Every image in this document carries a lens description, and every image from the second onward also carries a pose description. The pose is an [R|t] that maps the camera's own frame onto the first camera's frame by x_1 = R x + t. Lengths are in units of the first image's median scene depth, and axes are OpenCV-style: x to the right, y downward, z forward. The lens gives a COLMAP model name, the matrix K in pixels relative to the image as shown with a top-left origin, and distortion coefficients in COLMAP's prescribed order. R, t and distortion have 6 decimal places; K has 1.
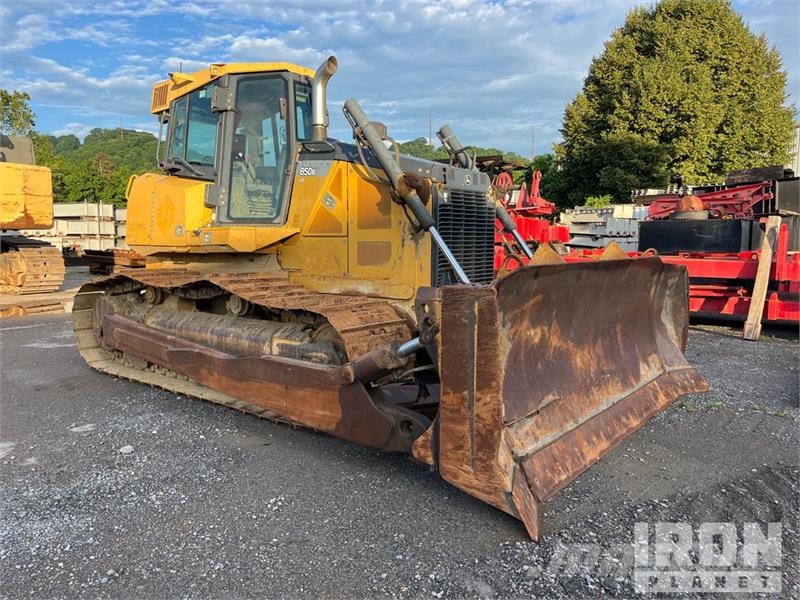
lens RADIAL K [[607.6, 0, 399.0], [0, 607.6, 310.4], [0, 0, 1]] dist [0.064880, -0.088401]
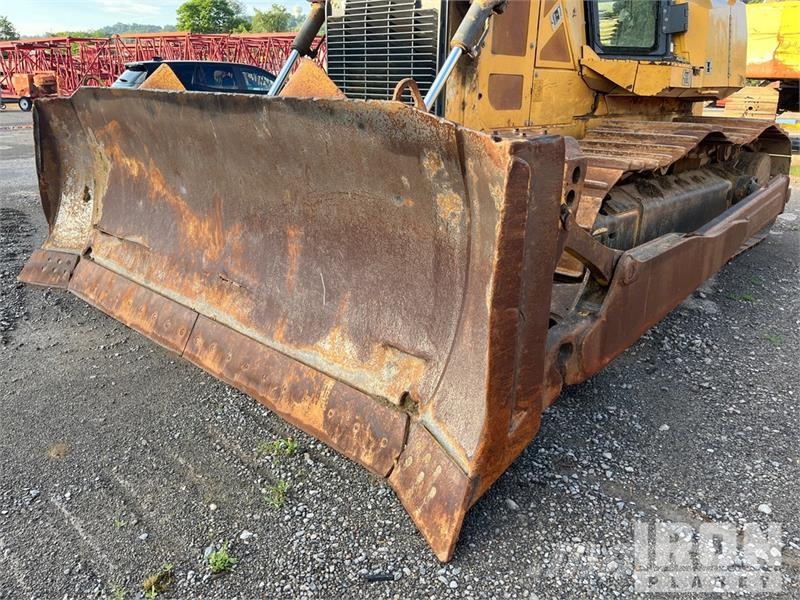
lens RADIAL K [[607.6, 0, 401.9], [0, 607.6, 295.2], [0, 0, 1]] dist [0.064880, -0.088401]
pose [[-0.088549, 0.319177, -0.943549, 0.878454], [-0.135290, 0.934638, 0.328859, -0.109702], [0.986841, 0.156773, -0.039580, 1.126971]]
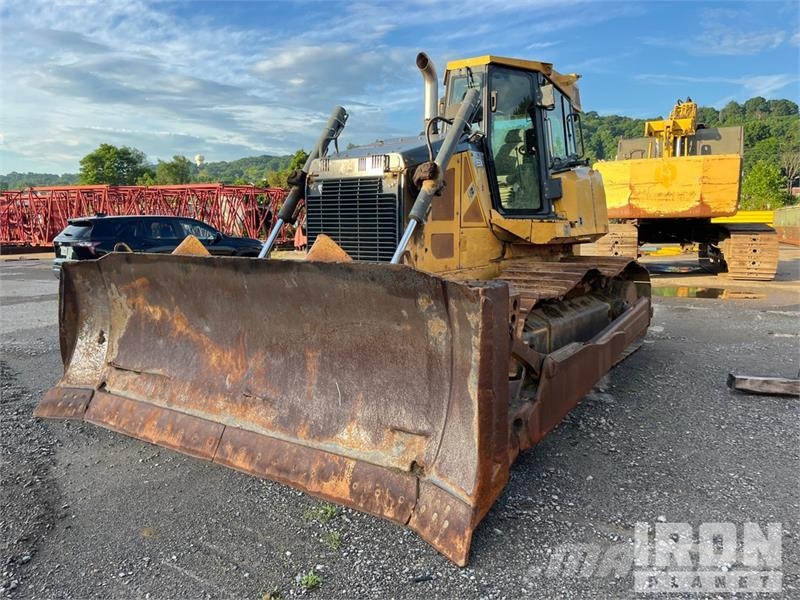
lens RADIAL K [[607.6, 0, 393.6], [0, 607.6, 290.0], [0, 0, 1]] dist [0.064880, -0.088401]
pose [[0.058496, 0.104787, -0.992773, 1.084187], [-0.111683, 0.988920, 0.097800, -0.130158], [0.992021, 0.105155, 0.069551, 1.040786]]
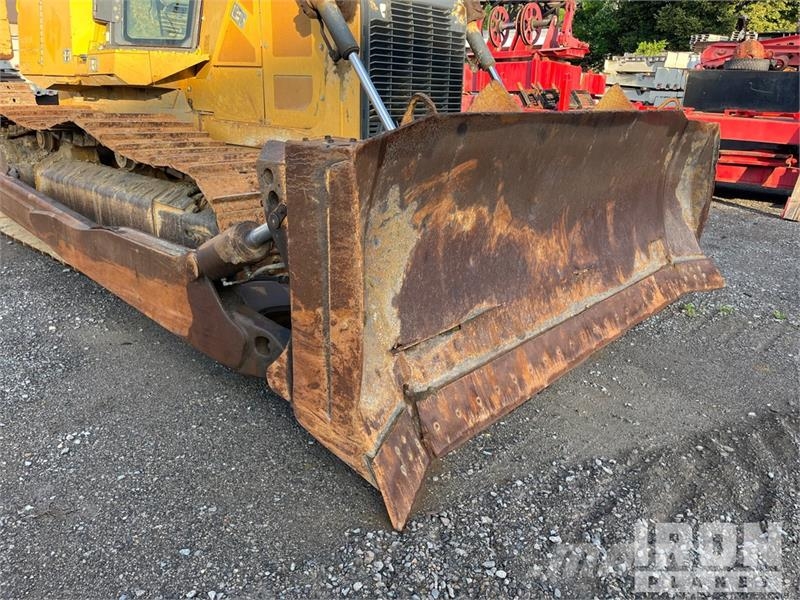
lens RADIAL K [[607.6, 0, 410.7], [0, 607.6, 309.6], [0, 0, 1]] dist [0.064880, -0.088401]
pose [[0.998495, 0.044624, -0.031872, 0.142430], [-0.036135, 0.972592, 0.229695, -0.012930], [0.041248, -0.228198, 0.972741, 0.224104]]
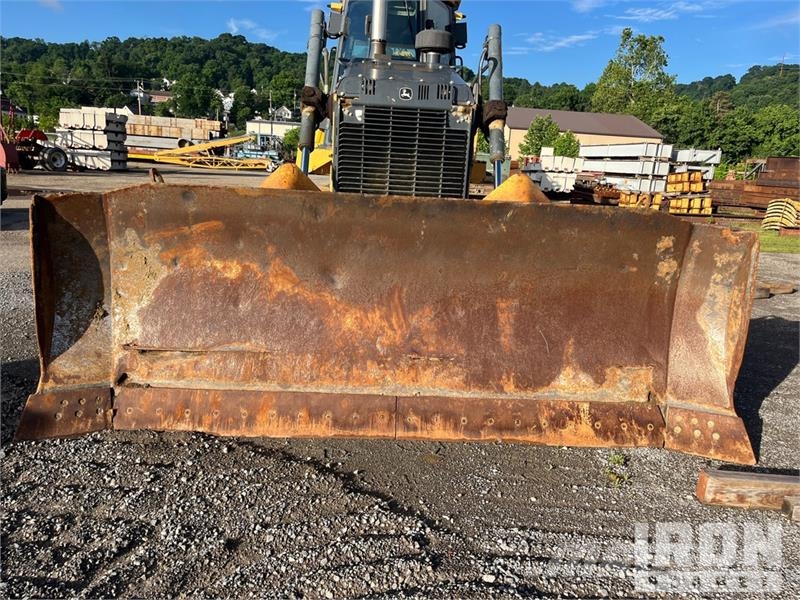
lens RADIAL K [[607.6, 0, 406.8], [0, 607.6, 287.8], [0, 0, 1]] dist [0.064880, -0.088401]
pose [[0.652231, 0.184334, -0.735266, 0.789367], [-0.140465, 0.982574, 0.121733, -0.057434], [0.744892, 0.023881, 0.666757, 0.460555]]
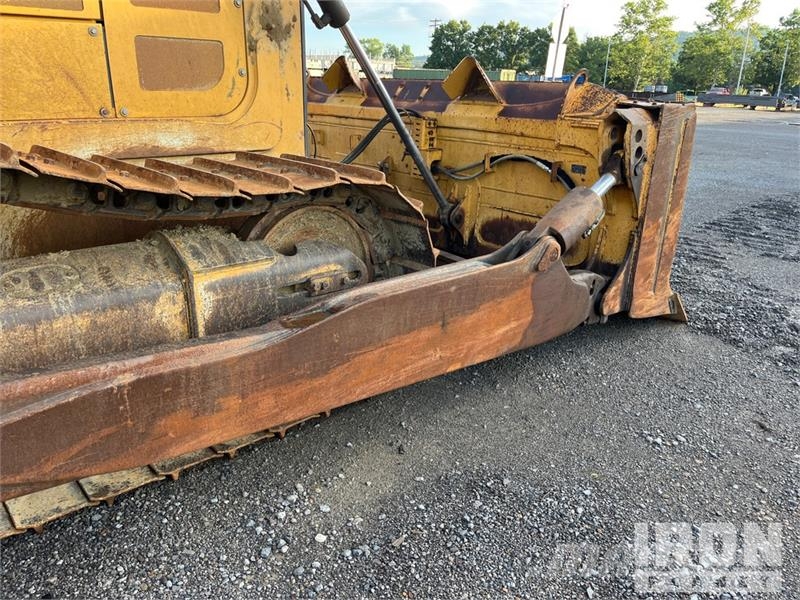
lens RADIAL K [[607.6, 0, 415.2], [0, 607.6, 296.2], [0, 0, 1]] dist [0.064880, -0.088401]
pose [[0.152322, -0.325132, 0.933320, -0.558630], [0.089750, 0.944989, 0.314549, -0.057197], [-0.984247, 0.035853, 0.173123, 0.756927]]
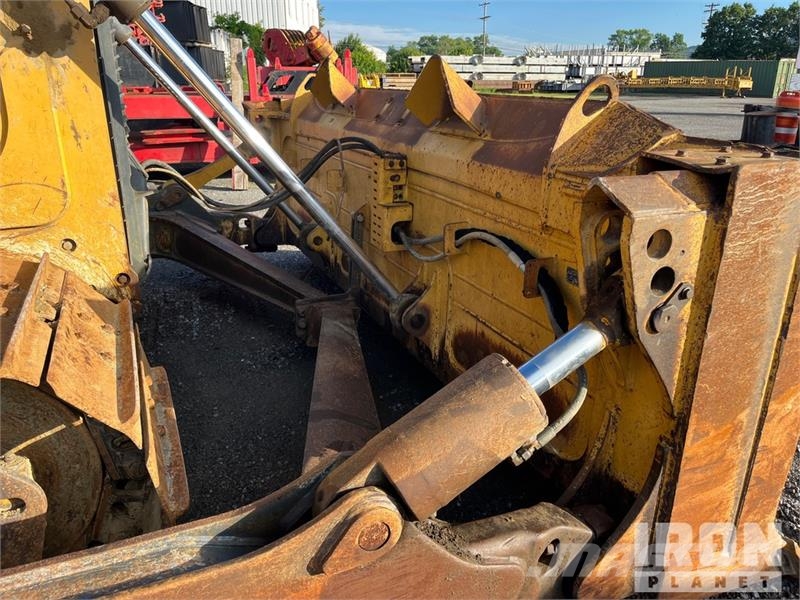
lens RADIAL K [[607.6, 0, 401.4], [0, 607.6, 298.2], [0, 0, 1]] dist [0.064880, -0.088401]
pose [[0.466738, -0.316777, 0.825717, -0.206062], [0.116782, 0.947551, 0.297506, -0.061224], [-0.876651, -0.042428, 0.479252, 0.624825]]
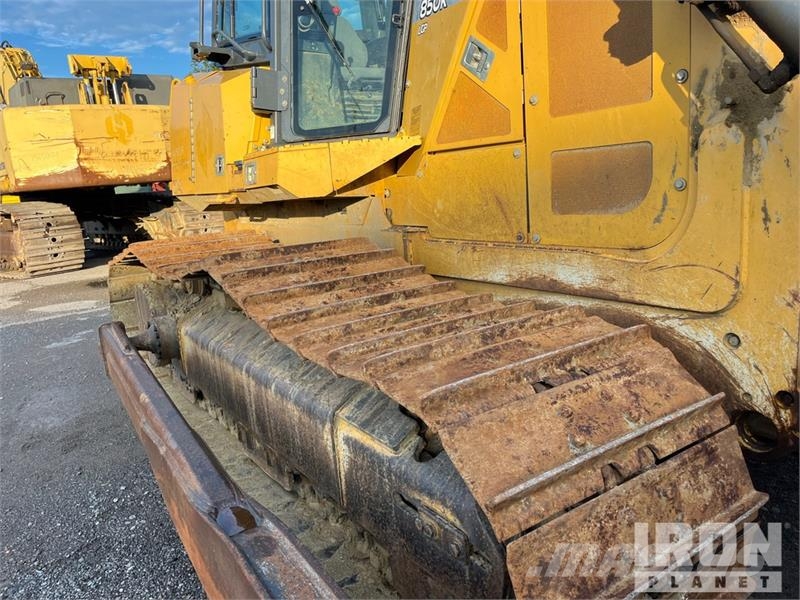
lens RADIAL K [[607.6, 0, 407.9], [0, 607.6, 293.1], [0, 0, 1]] dist [0.064880, -0.088401]
pose [[0.952209, -0.021613, -0.304681, -0.040475], [0.048369, 0.995577, 0.080542, -0.062903], [0.301593, -0.091430, 0.949043, 0.630430]]
